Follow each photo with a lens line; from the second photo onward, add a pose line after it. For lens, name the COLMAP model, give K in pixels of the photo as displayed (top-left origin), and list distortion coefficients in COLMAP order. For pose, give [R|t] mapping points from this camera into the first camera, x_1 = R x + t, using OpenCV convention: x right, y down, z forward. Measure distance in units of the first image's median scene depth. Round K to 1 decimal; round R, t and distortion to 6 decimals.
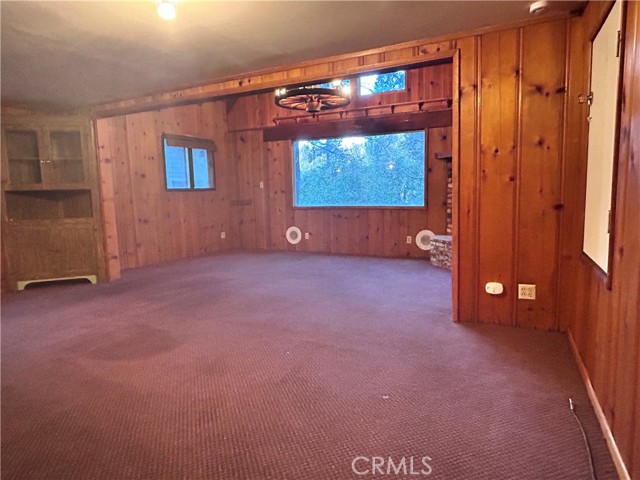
lens RADIAL K [[409.4, 0, 320.0], [0, 409.4, 240.0], [0, 0, 1]] dist [0.009149, -0.001594]
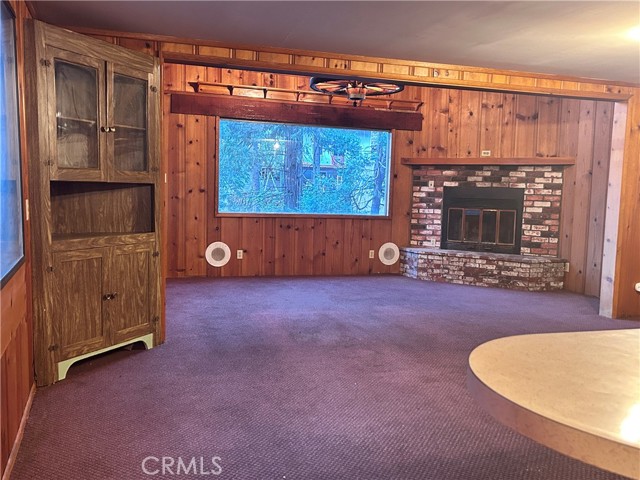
lens RADIAL K [[602.3, 0, 320.0], [0, 602.3, 240.0], [0, 0, 1]] dist [0.072665, -0.004362]
pose [[0.699784, -0.017508, 0.714140, -0.762831], [0.036657, 0.999263, -0.011422, -0.019973], [-0.713413, 0.034171, 0.699910, 0.184305]]
